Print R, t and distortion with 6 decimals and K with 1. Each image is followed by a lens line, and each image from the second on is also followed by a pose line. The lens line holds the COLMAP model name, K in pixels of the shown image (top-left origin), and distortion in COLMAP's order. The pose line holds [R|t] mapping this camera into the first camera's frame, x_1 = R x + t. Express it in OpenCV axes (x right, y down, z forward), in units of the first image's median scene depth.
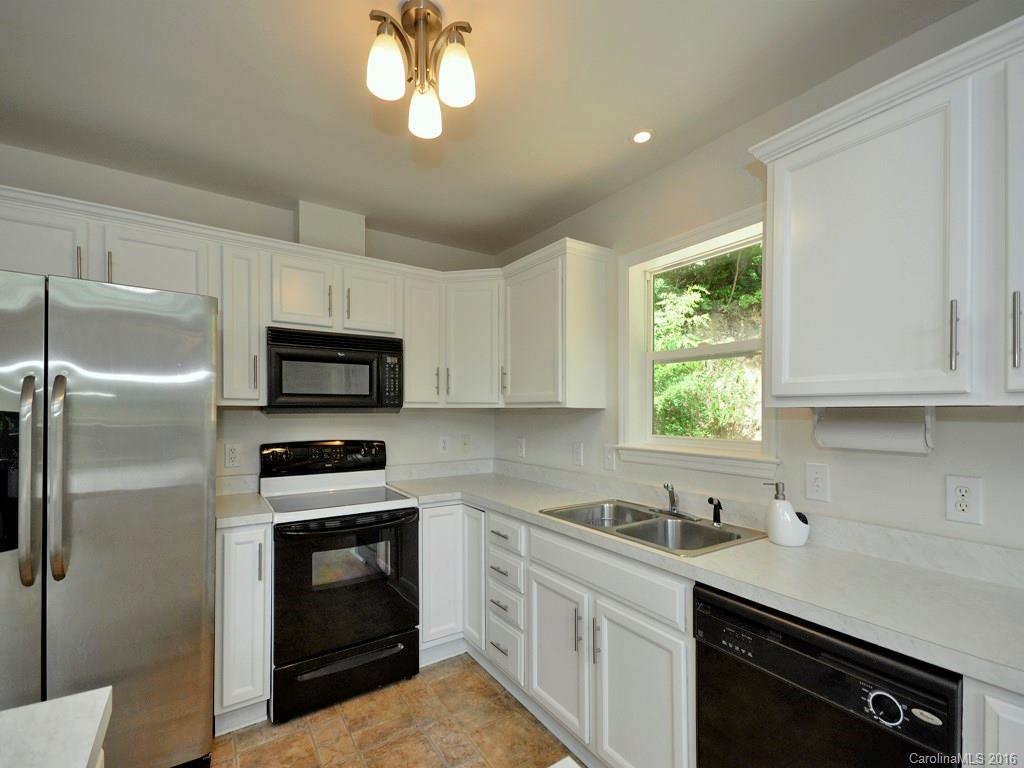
lens RADIAL K [[513.6, 0, 510.1], [0, 513.6, 399.4], [0, 0, 1]] dist [-0.003066, -0.000388]
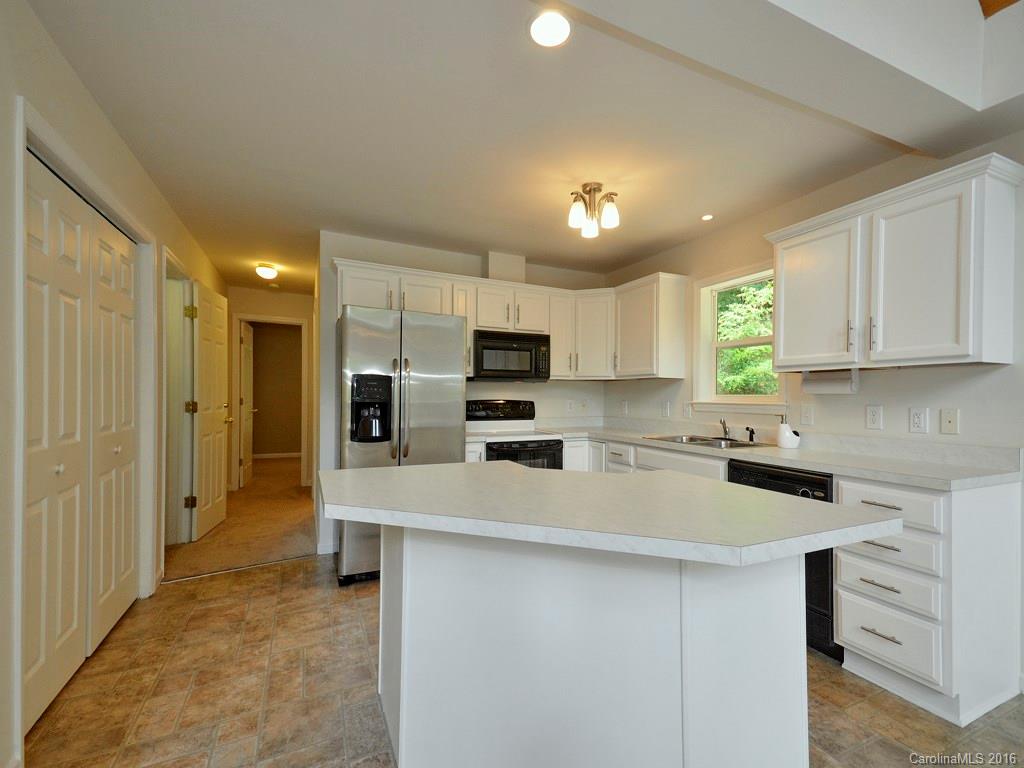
lens RADIAL K [[464.9, 0, 512.0], [0, 464.9, 384.0], [0, 0, 1]] dist [0.018131, 0.000200]
pose [[0.983496, 0.005075, -0.180858, -0.071548], [-0.004690, 0.999986, 0.002556, 0.031836], [0.180868, -0.001666, 0.983506, -0.471615]]
